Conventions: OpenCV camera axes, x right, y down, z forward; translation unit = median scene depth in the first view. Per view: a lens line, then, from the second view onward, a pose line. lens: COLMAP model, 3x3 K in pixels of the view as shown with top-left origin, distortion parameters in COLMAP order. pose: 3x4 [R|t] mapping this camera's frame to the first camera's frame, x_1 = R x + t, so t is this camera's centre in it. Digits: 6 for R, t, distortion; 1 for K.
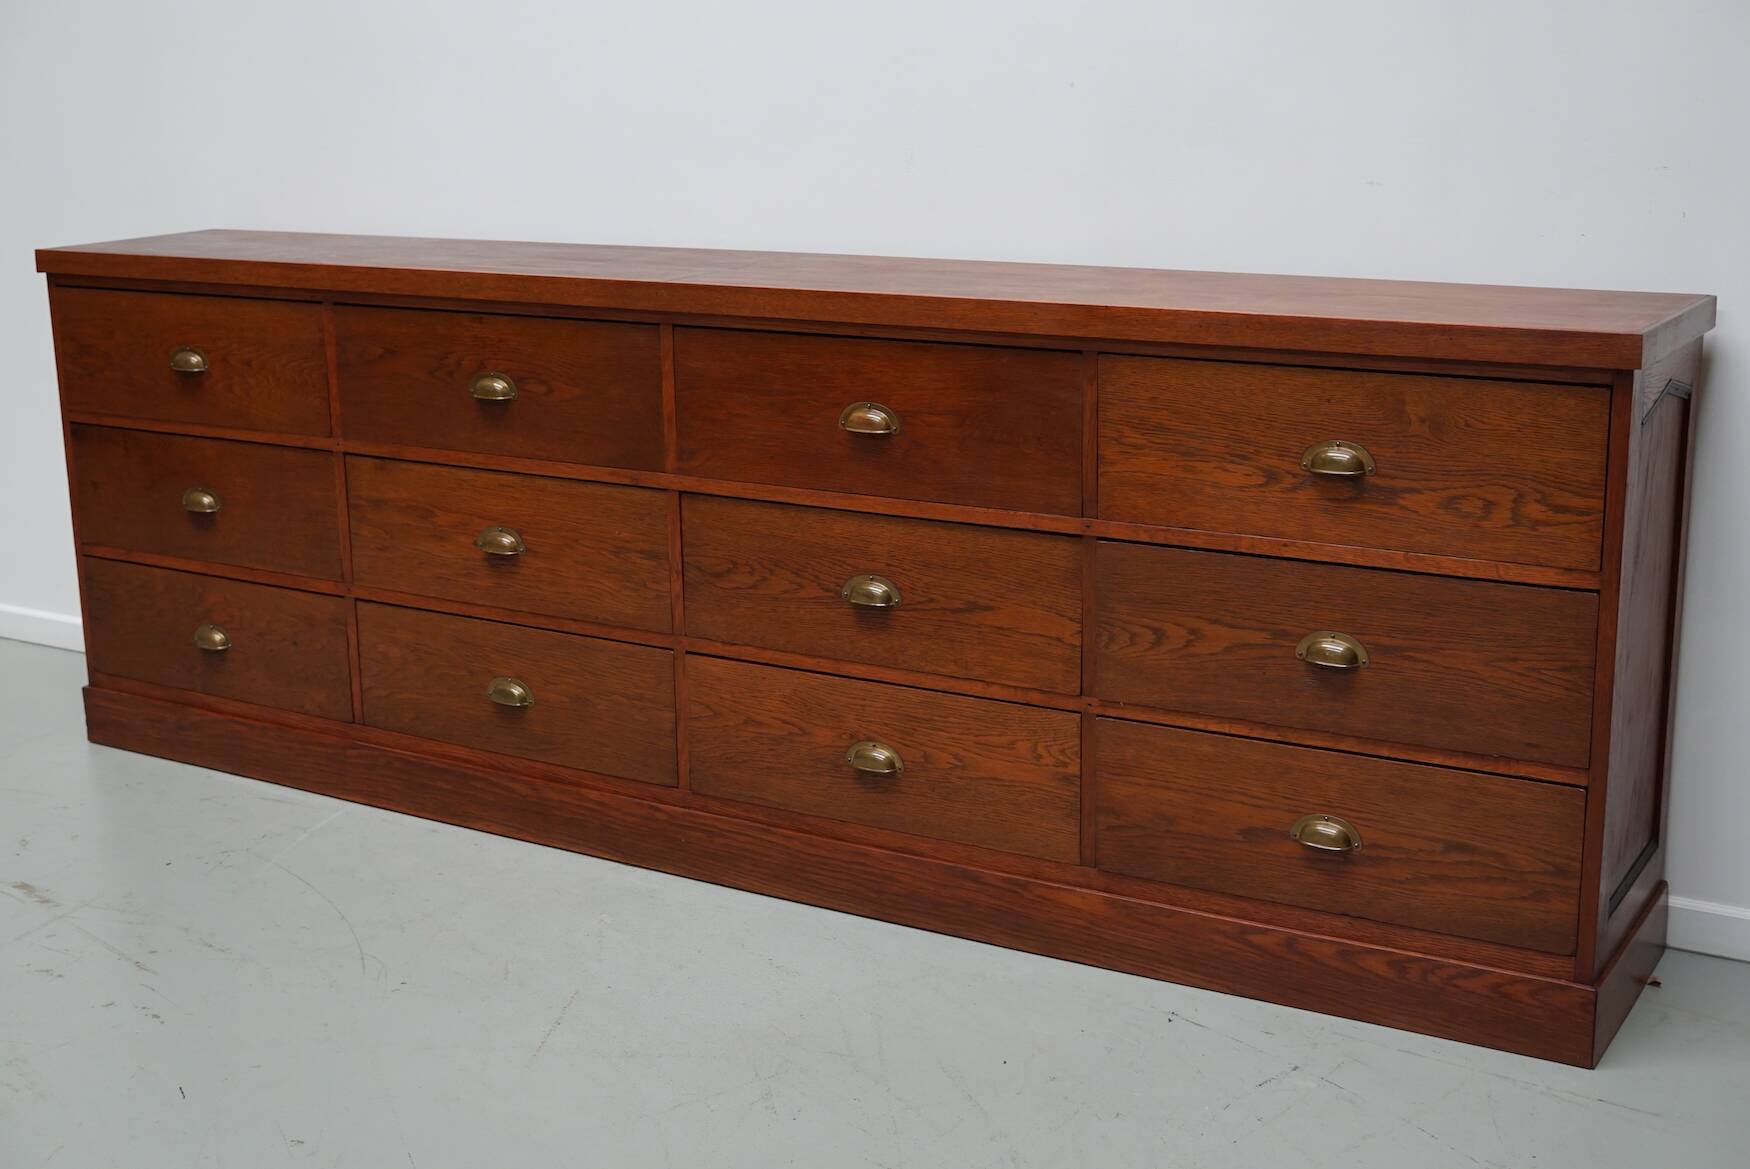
lens RADIAL K [[2246.6, 0, 881.5], [0, 2246.6, 593.7], [0, 0, 1]] dist [-0.090401, 0.000000]
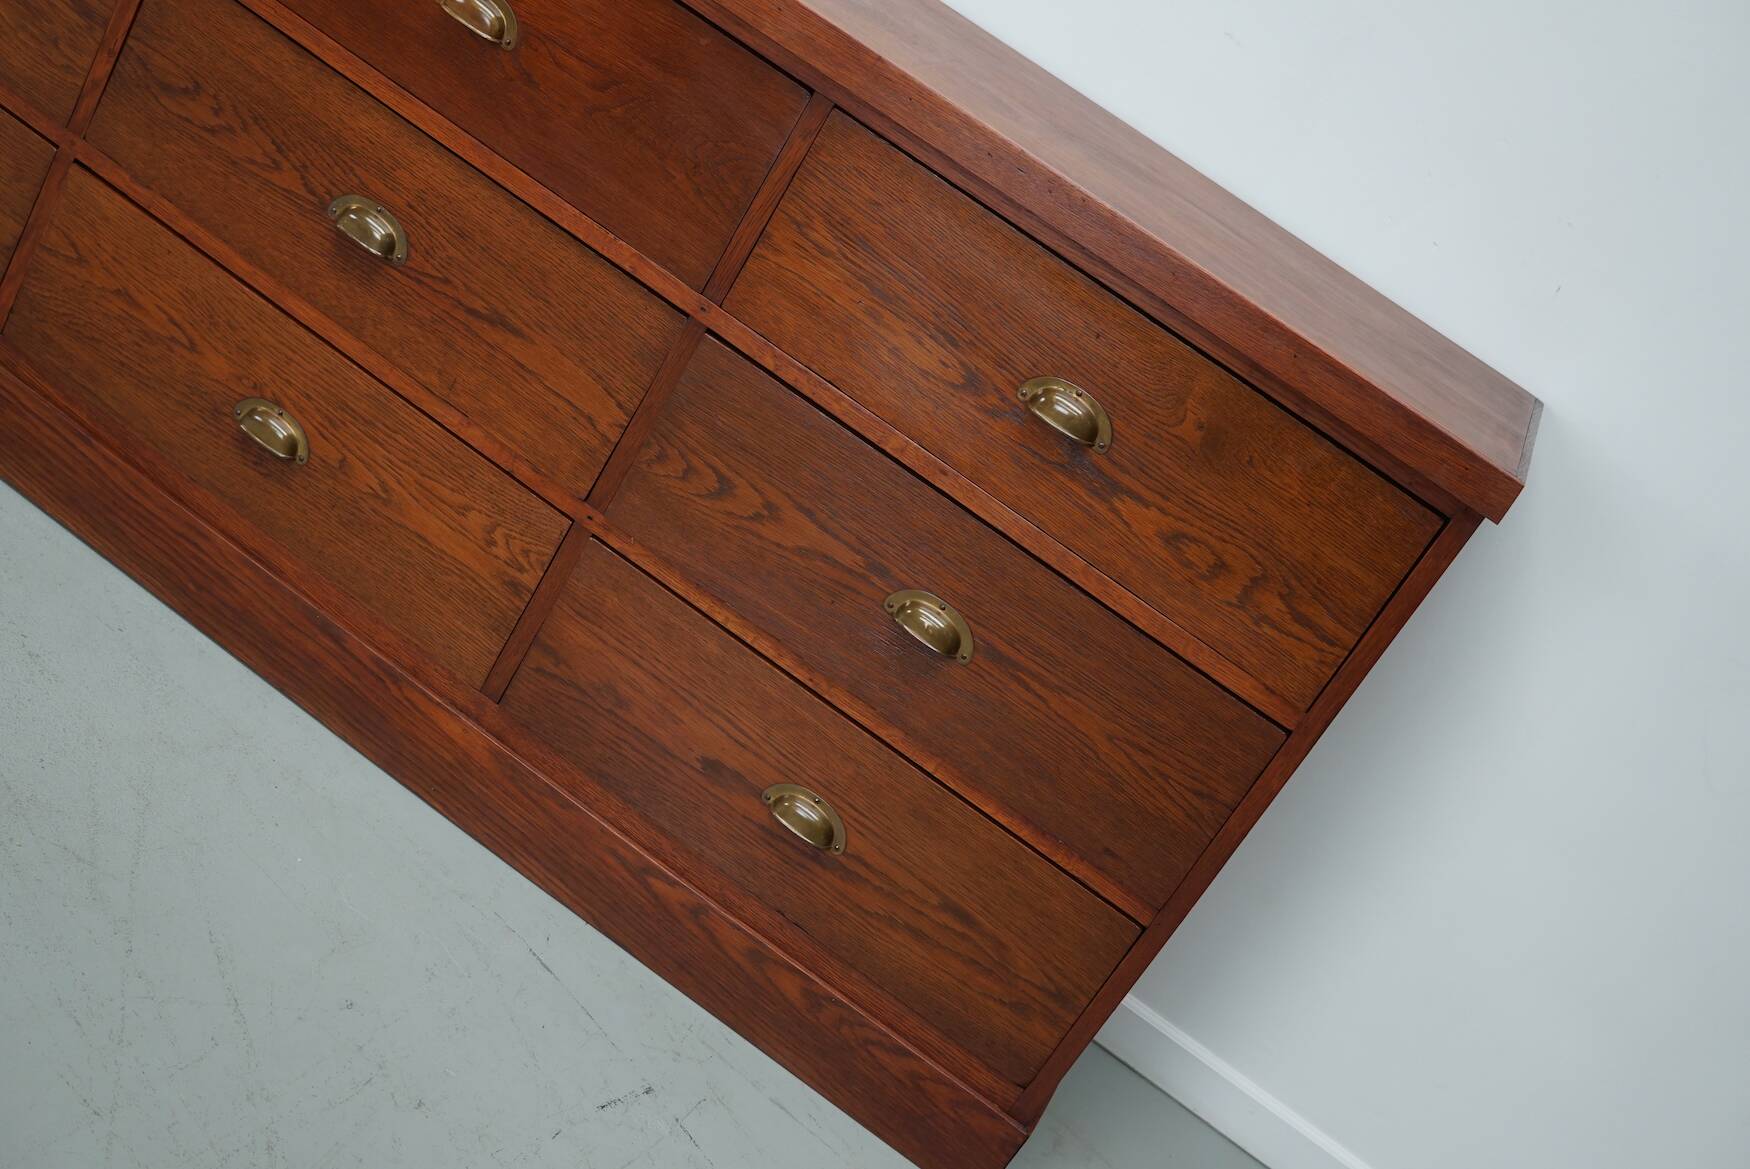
lens RADIAL K [[2246.6, 0, 882.2], [0, 2246.6, 581.7], [0, 0, 1]] dist [-0.090401, 0.000000]
pose [[0.848816, 0.378956, 0.368652, -0.086286], [-0.457374, 0.876099, 0.152510, -0.085641], [-0.265181, -0.298064, 0.916972, 0.296917]]
